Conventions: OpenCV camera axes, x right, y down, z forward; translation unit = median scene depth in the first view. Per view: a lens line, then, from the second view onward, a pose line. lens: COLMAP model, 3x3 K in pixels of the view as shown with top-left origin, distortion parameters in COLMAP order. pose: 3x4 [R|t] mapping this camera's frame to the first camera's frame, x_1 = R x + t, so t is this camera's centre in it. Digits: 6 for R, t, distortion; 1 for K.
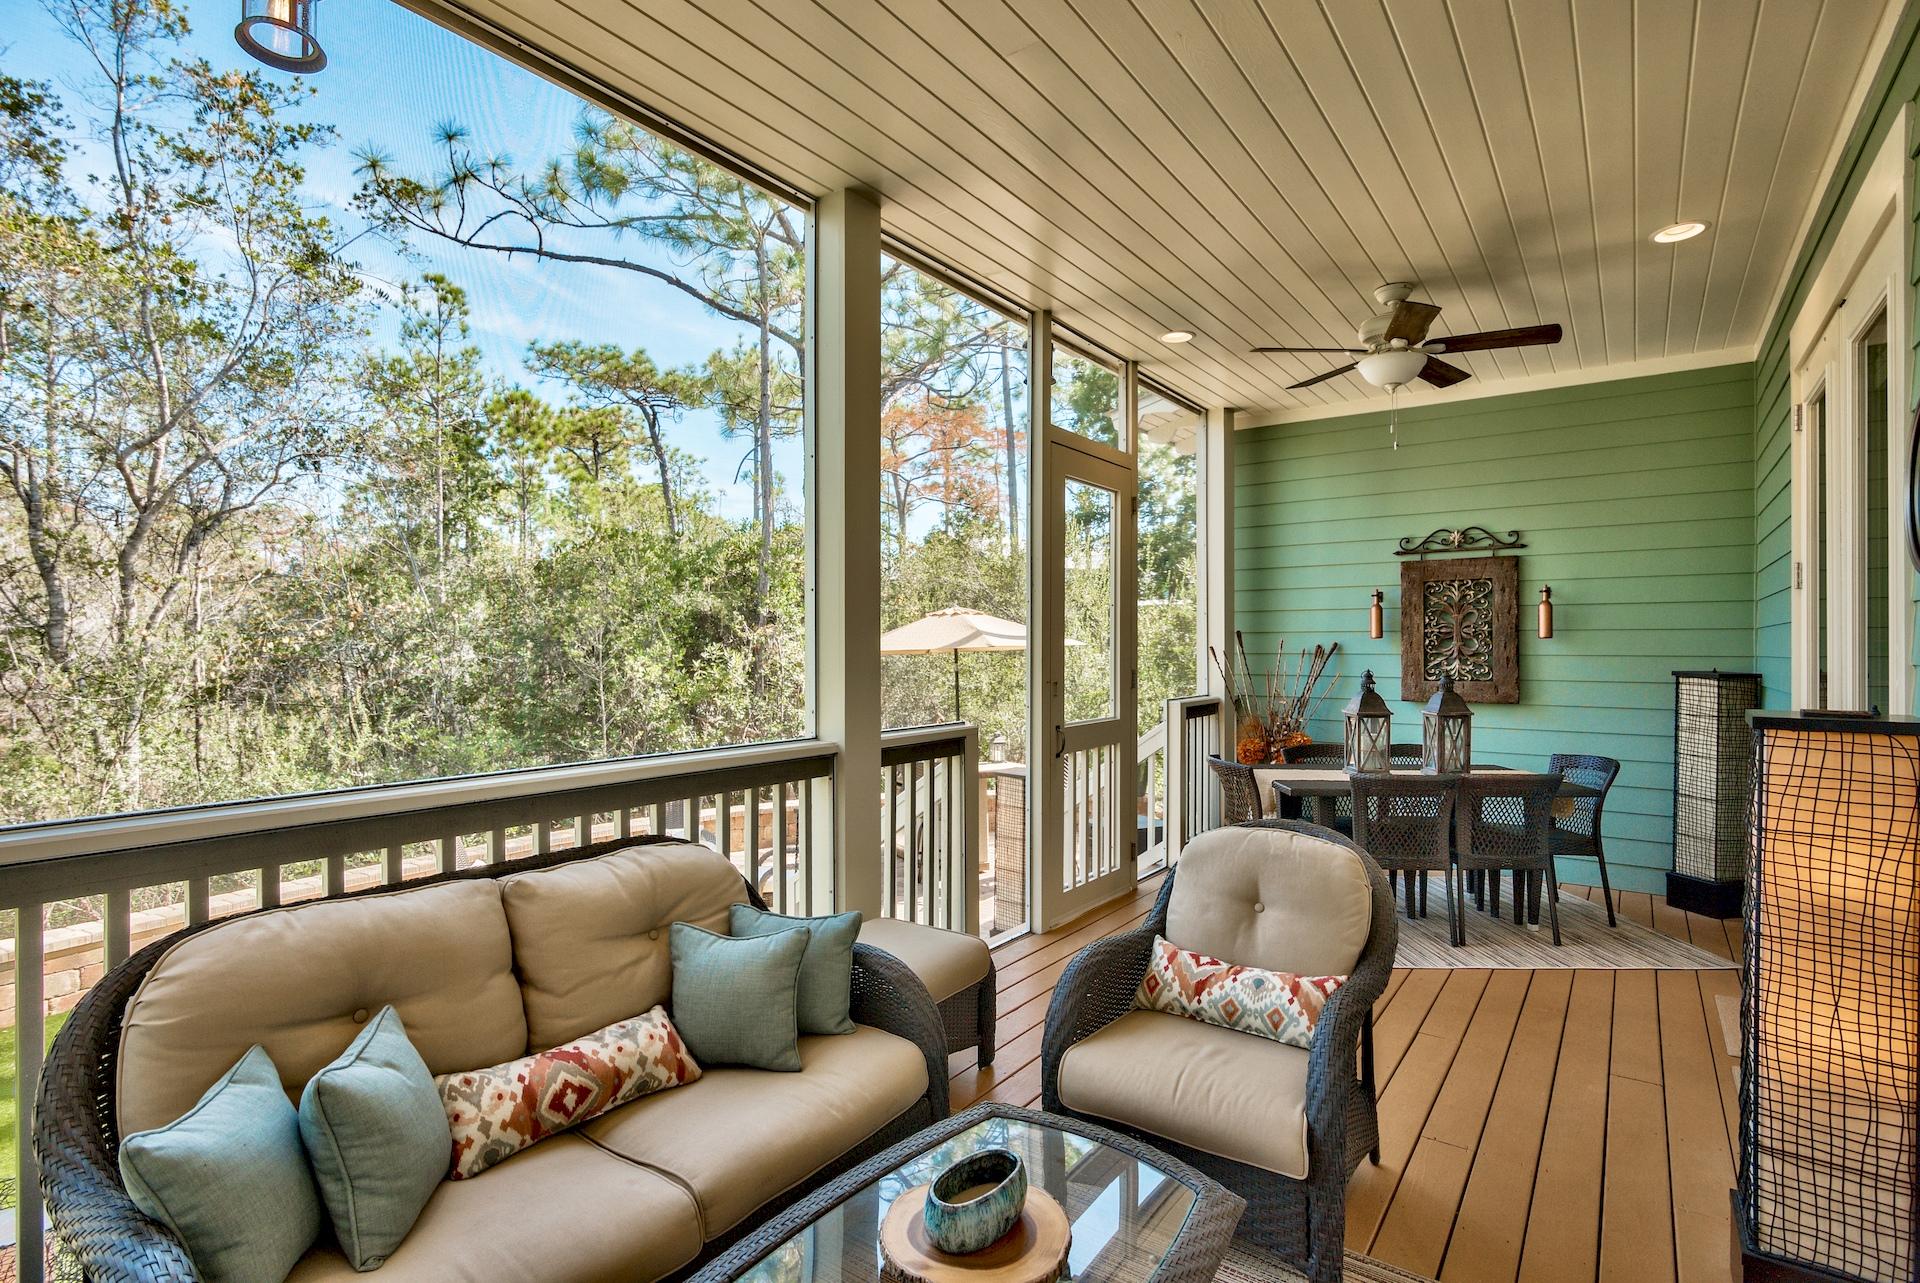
lens RADIAL K [[942.3, 0, 960.0], [0, 942.3, 641.5], [0, 0, 1]] dist [0.003090, -0.000278]
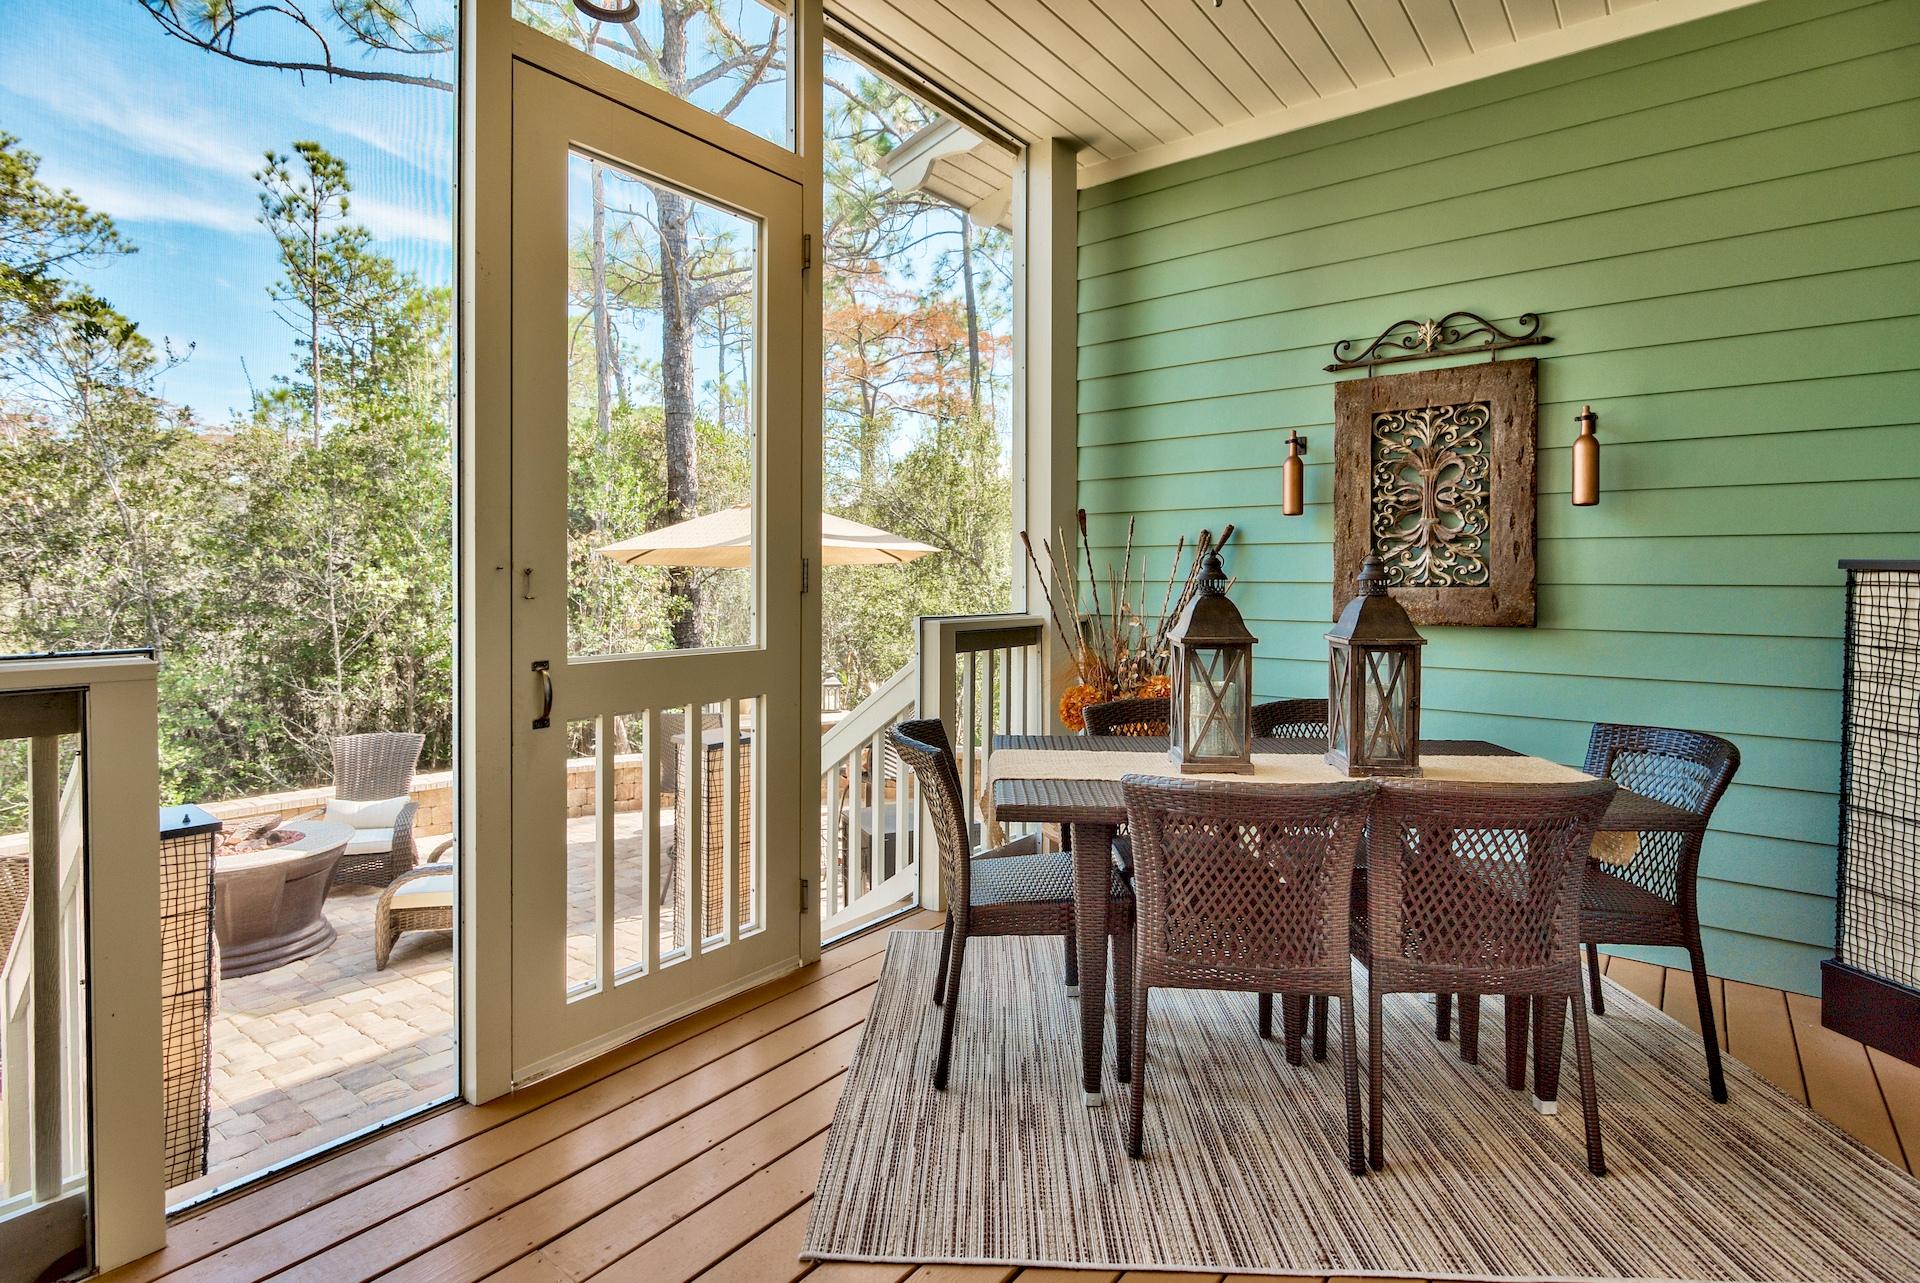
lens RADIAL K [[956.4, 0, 959.2], [0, 956.4, 587.2], [0, 0, 1]] dist [-0.002846, 0.000413]
pose [[0.999363, 0.003103, -0.035545, 0.273540], [-0.002627, 0.999907, 0.013417, 0.036030], [0.035583, -0.013315, 0.999278, 0.427338]]
